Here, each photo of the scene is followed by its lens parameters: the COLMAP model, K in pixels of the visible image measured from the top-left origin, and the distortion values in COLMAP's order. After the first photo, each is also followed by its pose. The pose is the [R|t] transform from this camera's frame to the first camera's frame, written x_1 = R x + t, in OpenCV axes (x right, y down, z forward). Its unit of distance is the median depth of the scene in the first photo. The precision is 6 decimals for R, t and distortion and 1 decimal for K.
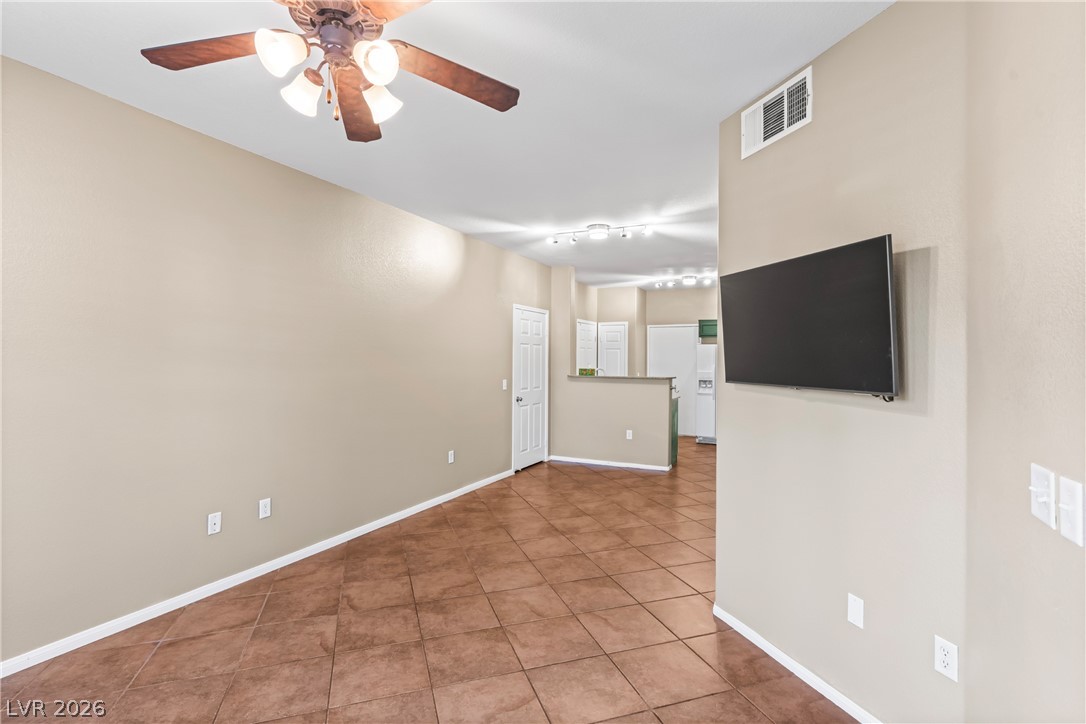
lens RADIAL K [[521.5, 0, 548.0], [0, 521.5, 357.4], [0, 0, 1]] dist [0.001736, -0.000155]
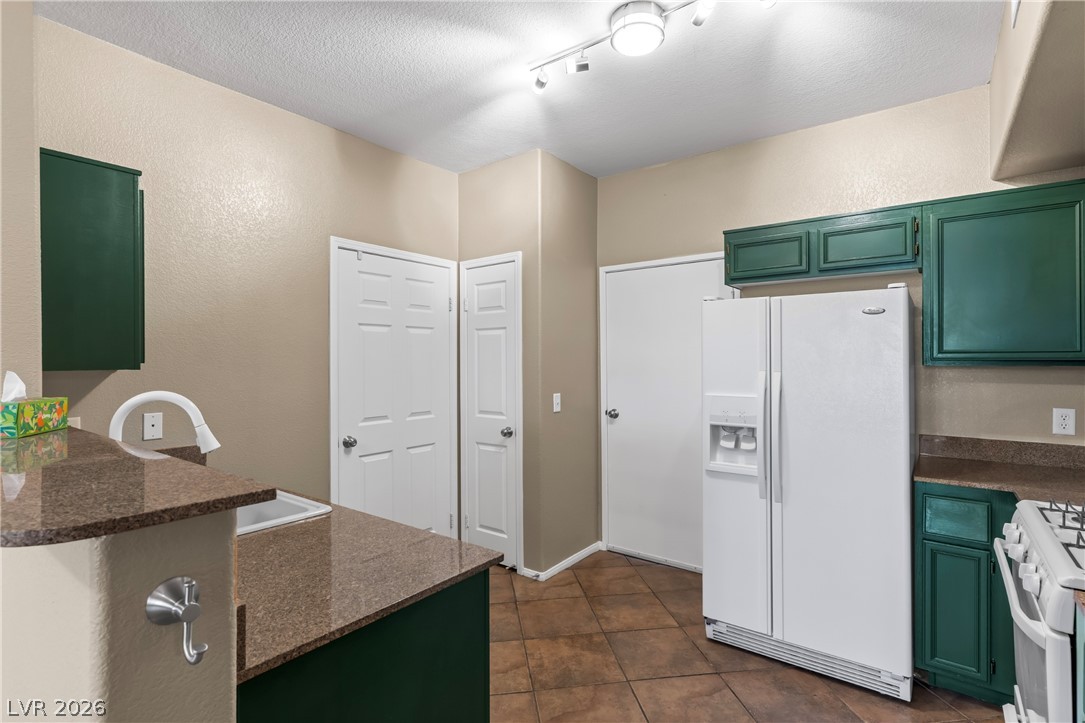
lens RADIAL K [[521.0, 0, 548.9], [0, 521.0, 359.4], [0, 0, 1]] dist [0.001736, -0.000155]
pose [[0.980976, -0.011240, -0.193801, 0.440001], [0.011276, 0.999936, -0.000919, 0.011648], [0.193799, -0.001283, 0.981040, 1.196533]]
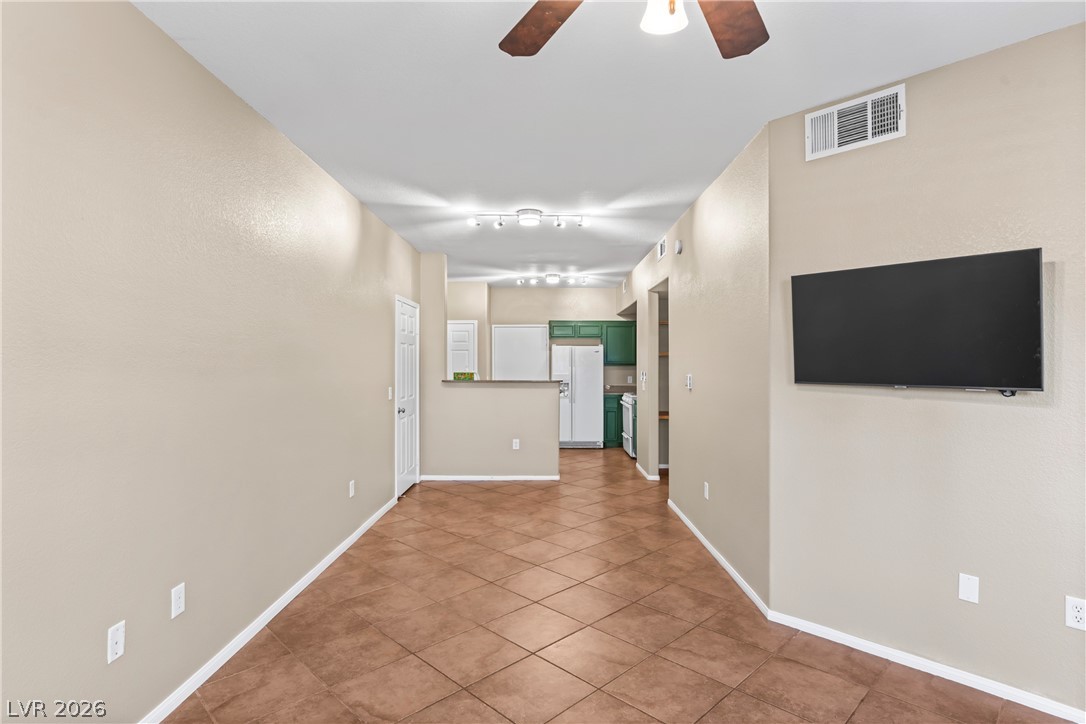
lens RADIAL K [[556.3, 0, 544.0], [0, 556.3, 358.4], [0, 0, 1]] dist [-0.004037, 0.002478]
pose [[0.899330, -0.002471, 0.437264, -0.305416], [0.003721, 0.999991, -0.002003, 0.000560], [-0.437256, 0.003429, 0.899331, 0.143591]]
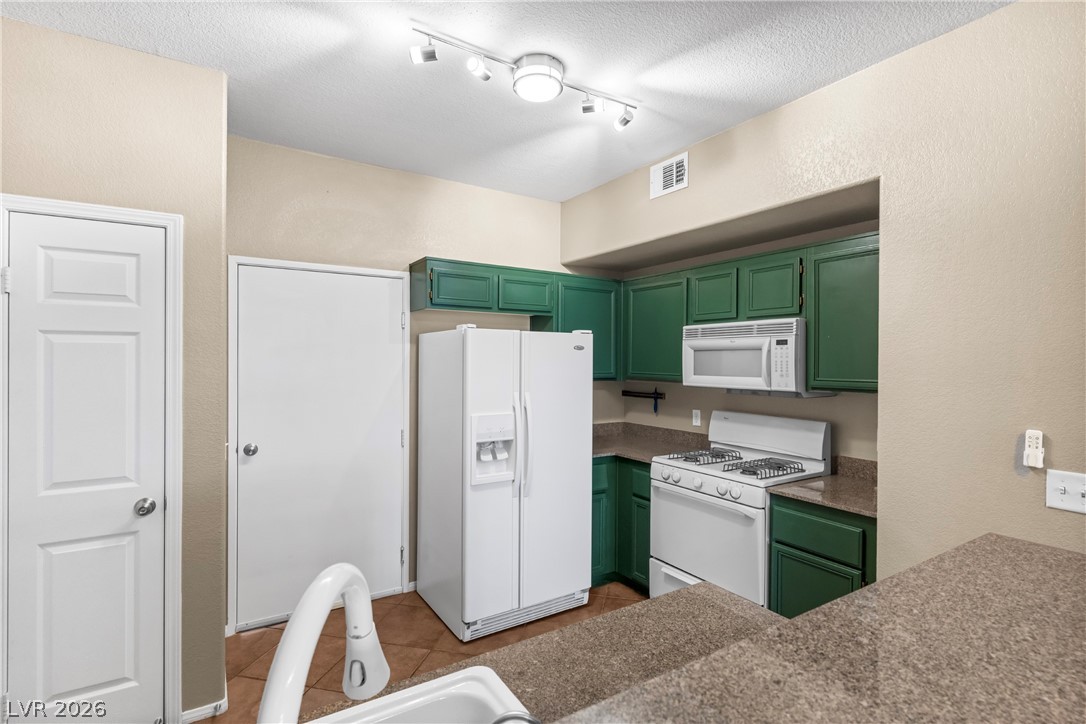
lens RADIAL K [[521.5, 0, 549.0], [0, 521.5, 363.3], [0, 0, 1]] dist [0.001736, -0.000155]
pose [[0.523948, -0.007586, 0.851716, 0.077933], [-0.002149, 0.999945, 0.010228, -0.012535], [-0.851747, -0.007189, 0.523903, 1.364745]]
